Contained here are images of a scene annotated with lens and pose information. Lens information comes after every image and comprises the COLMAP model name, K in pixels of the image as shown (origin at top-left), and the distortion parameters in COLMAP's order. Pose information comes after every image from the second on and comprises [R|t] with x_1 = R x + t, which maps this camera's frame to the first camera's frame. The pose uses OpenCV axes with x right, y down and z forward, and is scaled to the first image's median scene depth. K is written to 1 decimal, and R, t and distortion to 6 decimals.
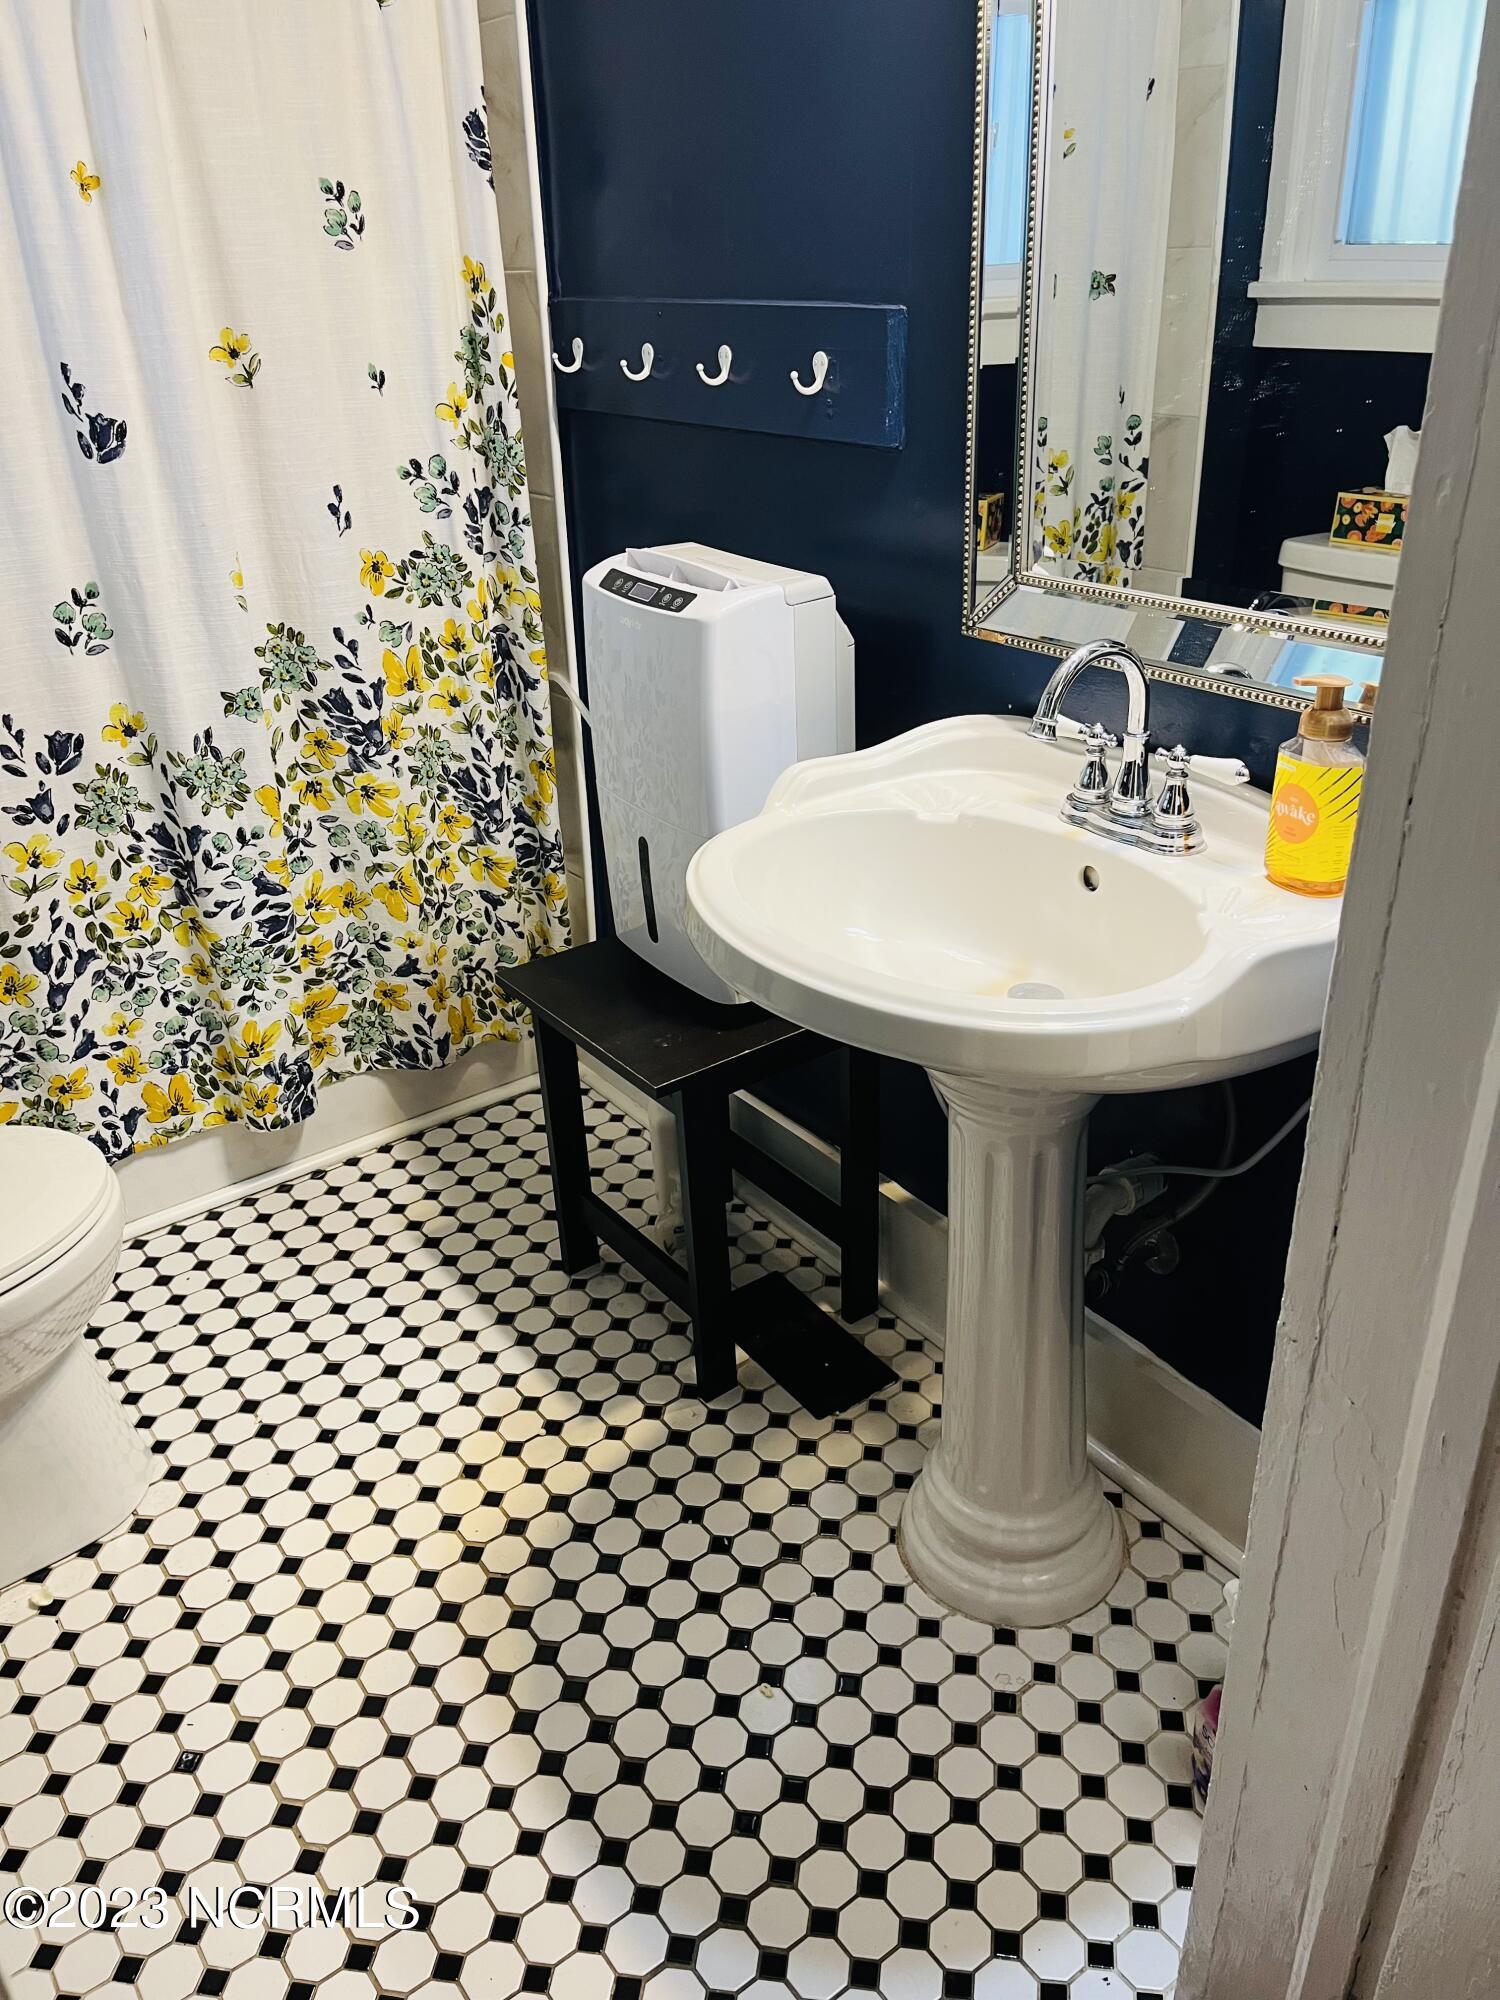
lens RADIAL K [[1502.9, 0, 741.8], [0, 1502.9, 1008.7], [0, 0, 1]] dist [0.054251, -0.068474]
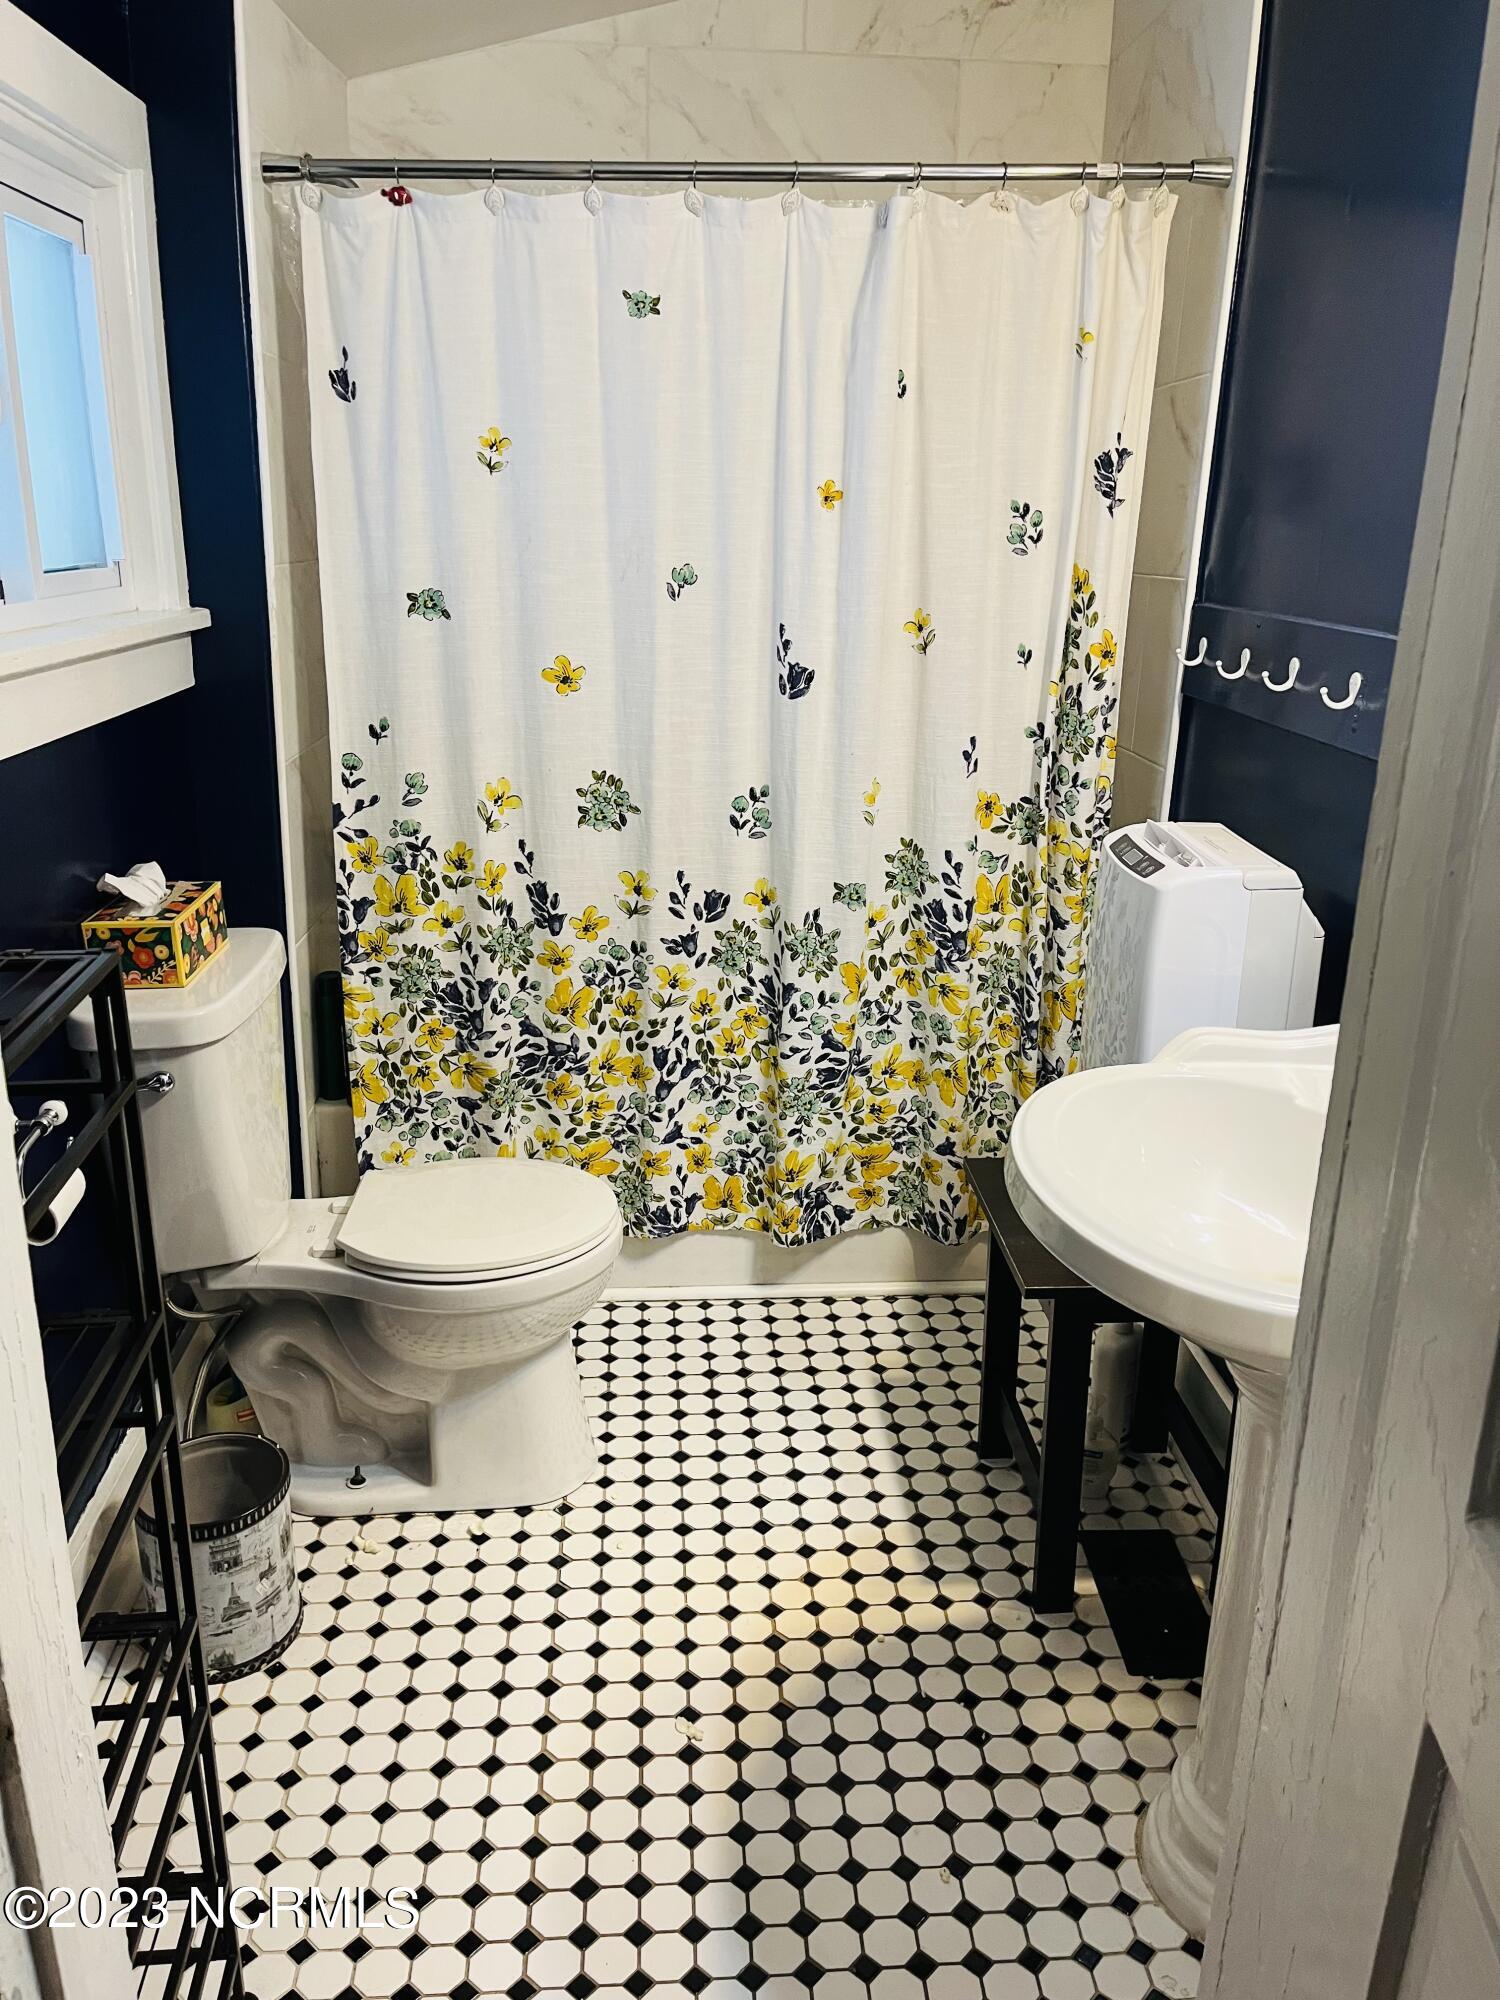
lens RADIAL K [[1502.9, 0, 766.8], [0, 1502.9, 1015.8], [0, 0, 1]] dist [0.054251, -0.068474]
pose [[0.838893, 0.217430, -0.498982, 0.242710], [-0.289115, 0.954729, -0.070041, -0.003962], [0.461164, 0.203020, 0.863777, -0.062069]]
